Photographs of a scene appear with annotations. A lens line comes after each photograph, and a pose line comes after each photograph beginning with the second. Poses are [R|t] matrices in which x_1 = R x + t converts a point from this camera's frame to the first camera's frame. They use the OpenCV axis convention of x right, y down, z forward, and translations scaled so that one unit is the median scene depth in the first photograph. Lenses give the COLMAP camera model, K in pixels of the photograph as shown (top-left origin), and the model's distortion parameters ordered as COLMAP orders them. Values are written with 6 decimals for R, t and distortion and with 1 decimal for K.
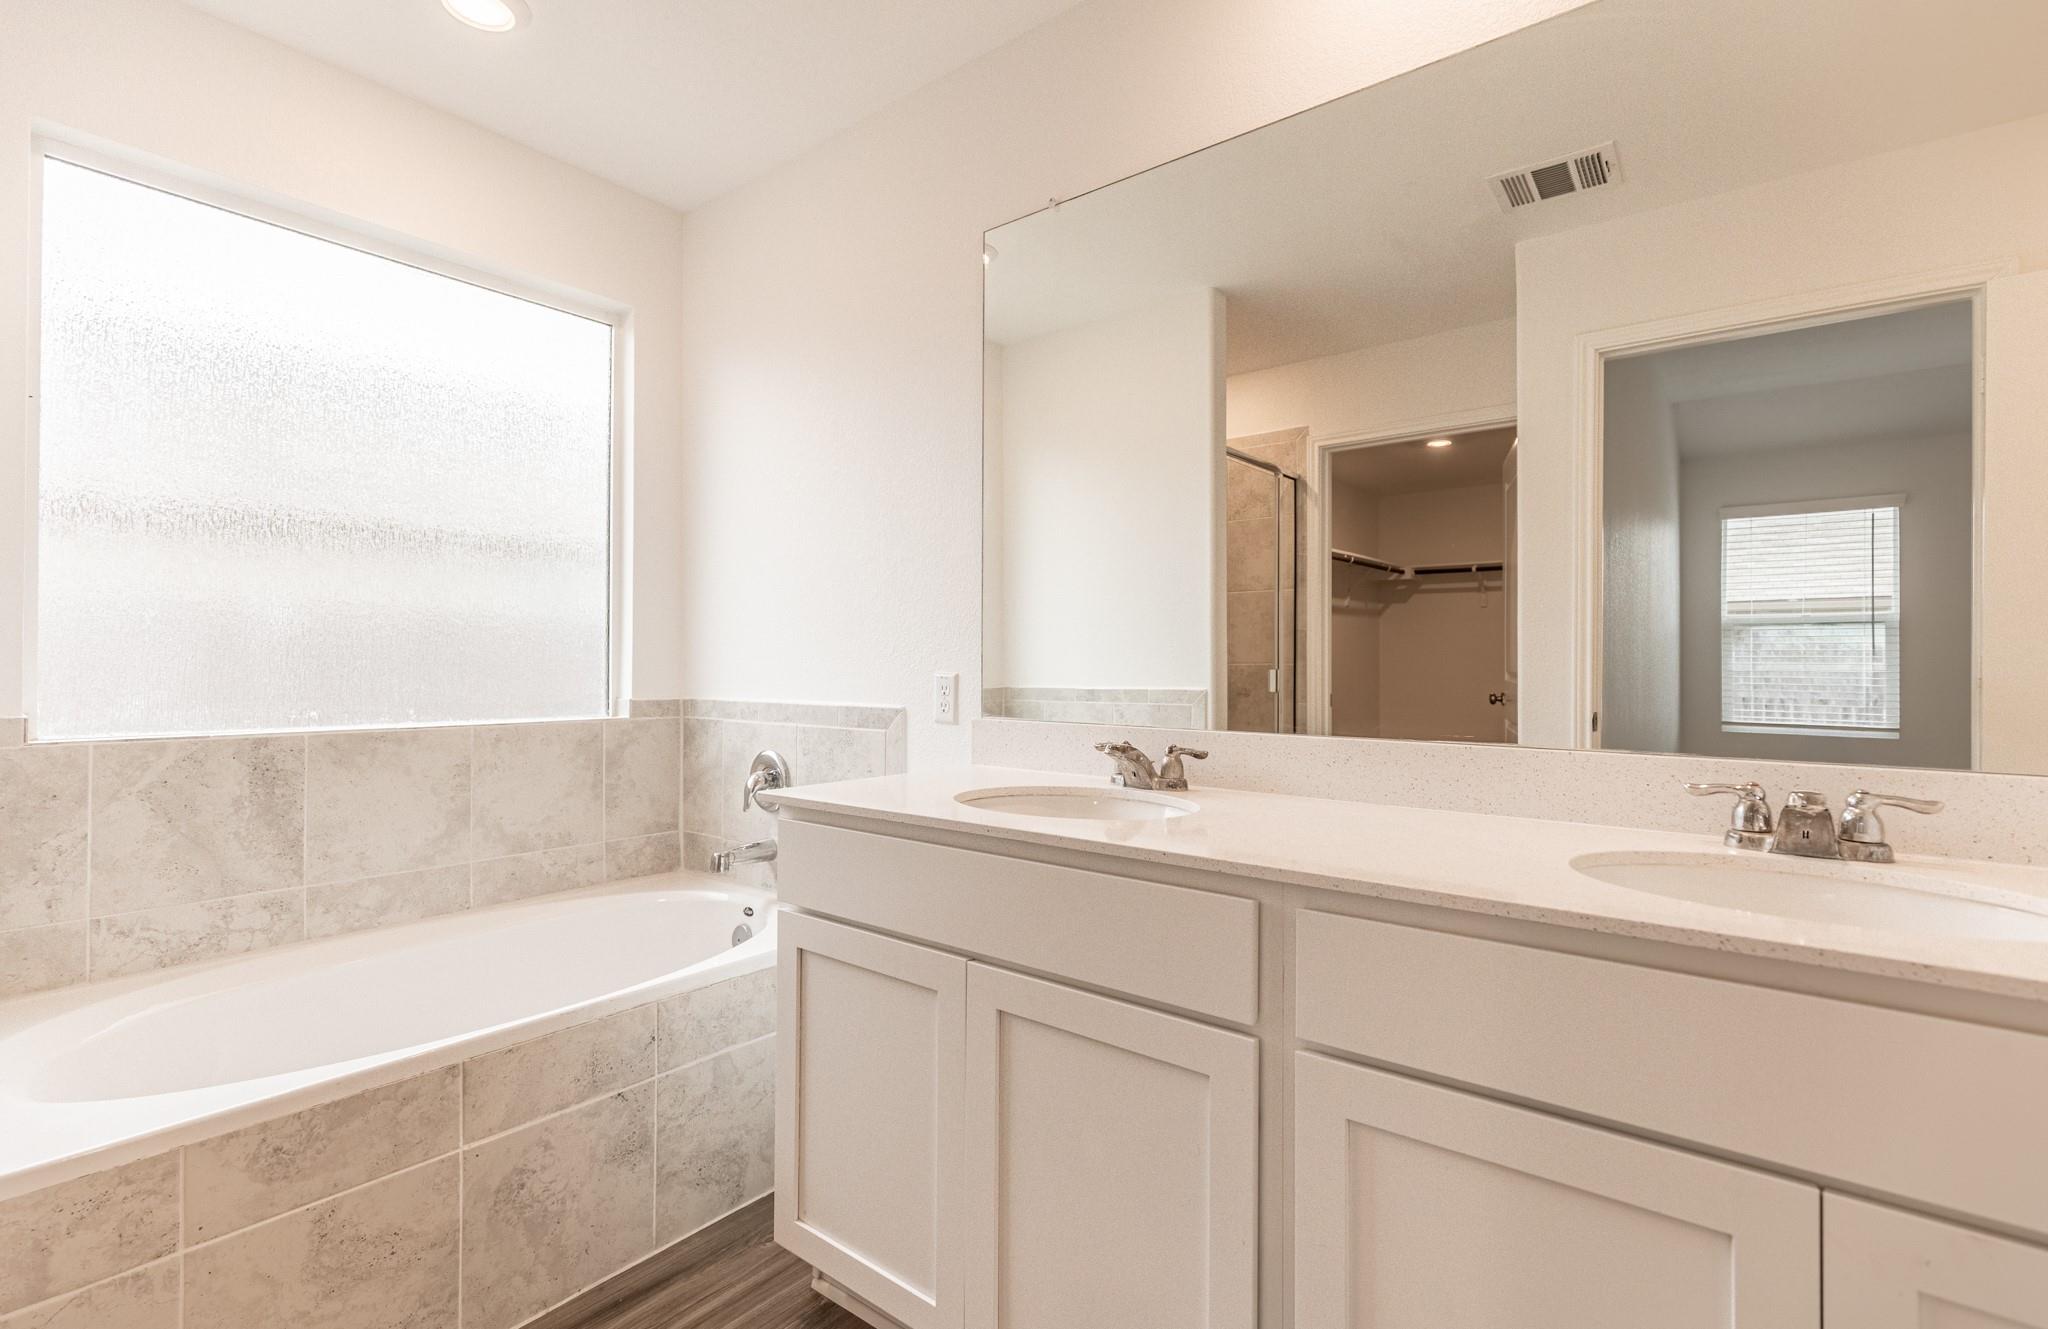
lens RADIAL K [[913.5, 0, 1012.7], [0, 913.5, 658.6], [0, 0, 1]] dist [0.002241, -0.000273]
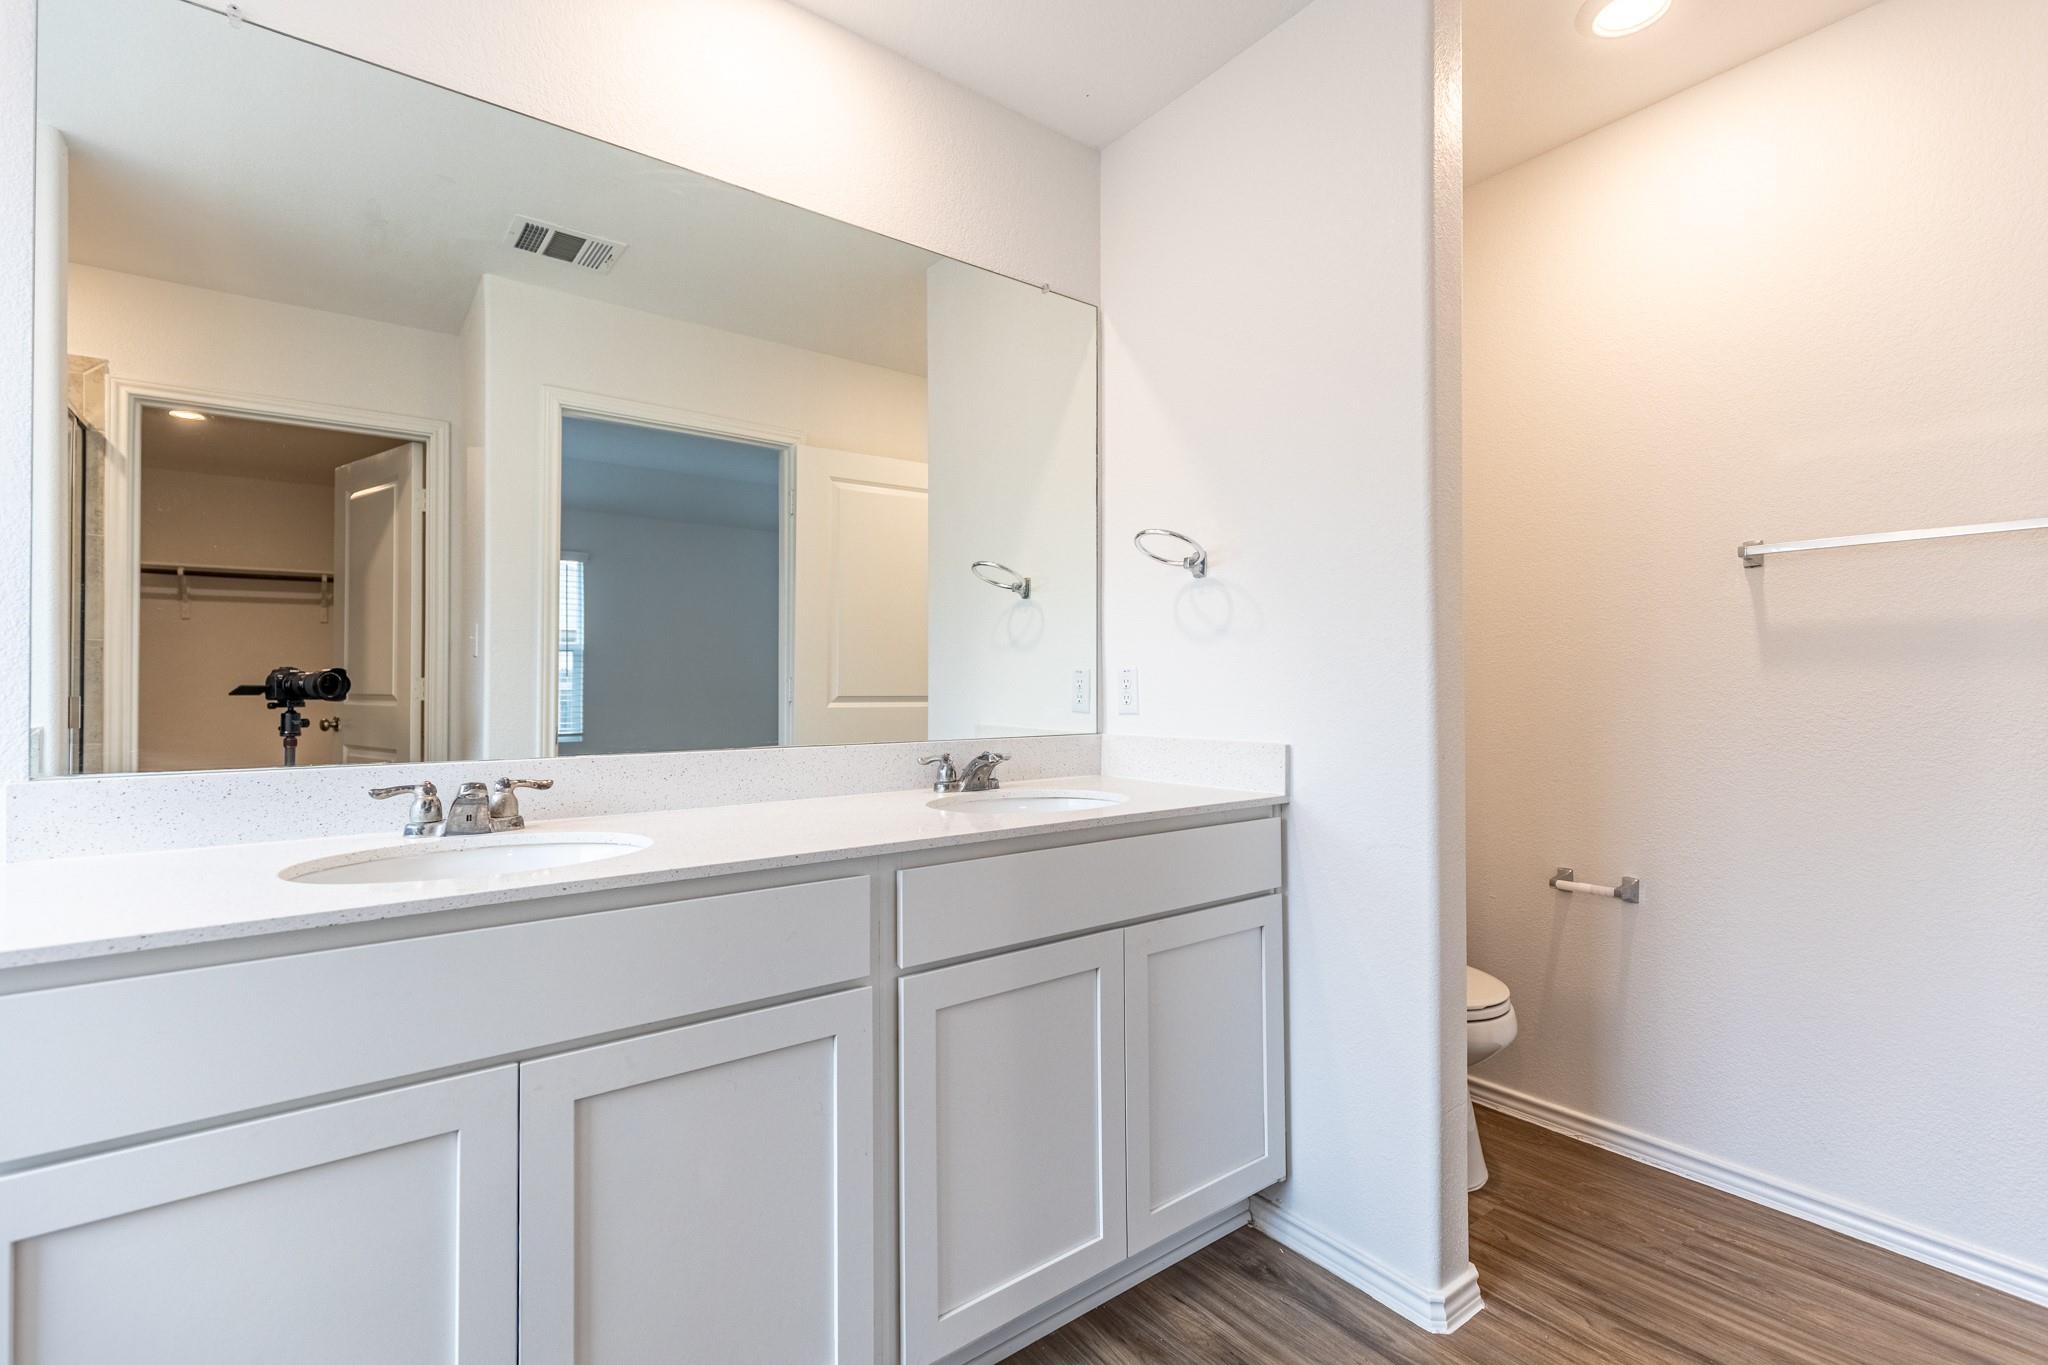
lens RADIAL K [[912.4, 0, 1022.4], [0, 912.4, 683.8], [0, 0, 1]] dist [0.005839, -0.002122]
pose [[0.257960, -0.003872, 0.966148, -0.351970], [-0.000556, 0.999991, 0.004156, -0.000138], [-0.966155, -0.001609, 0.257956, 0.190434]]
